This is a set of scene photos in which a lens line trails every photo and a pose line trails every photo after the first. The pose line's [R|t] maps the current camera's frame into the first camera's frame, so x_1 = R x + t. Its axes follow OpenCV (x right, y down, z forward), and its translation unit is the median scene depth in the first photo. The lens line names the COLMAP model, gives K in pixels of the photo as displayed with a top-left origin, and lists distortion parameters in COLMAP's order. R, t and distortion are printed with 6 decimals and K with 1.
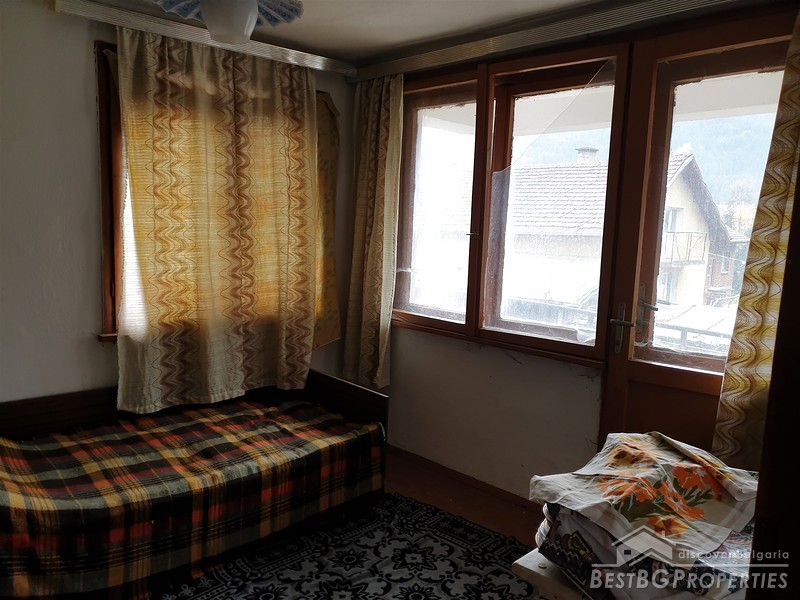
lens RADIAL K [[619.9, 0, 398.0], [0, 619.9, 299.4], [0, 0, 1]] dist [0.023422, -0.025477]
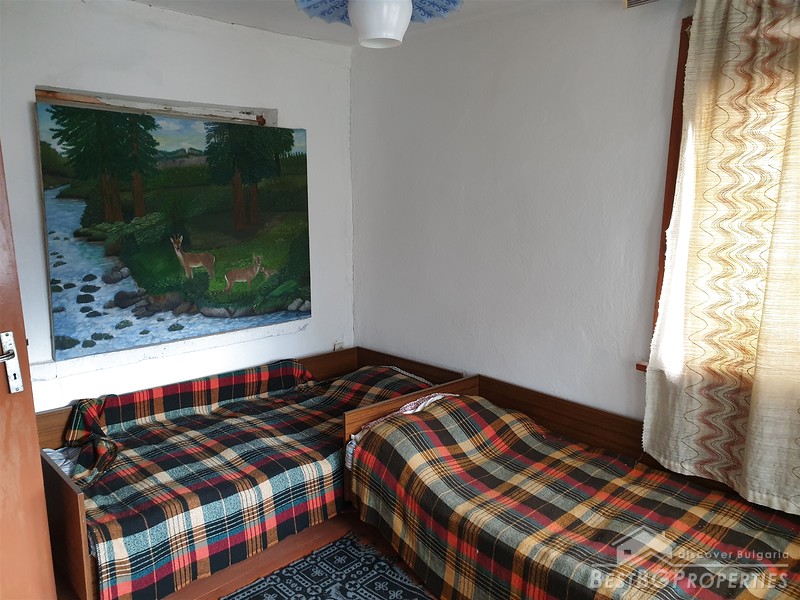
lens RADIAL K [[619.9, 0, 397.5], [0, 619.9, 304.3], [0, 0, 1]] dist [0.023422, -0.025477]
pose [[-0.007985, 0.147623, -0.989011, 0.378873], [-0.119832, 0.981774, 0.147511, -0.109585], [0.992762, 0.119693, 0.009850, 0.618555]]
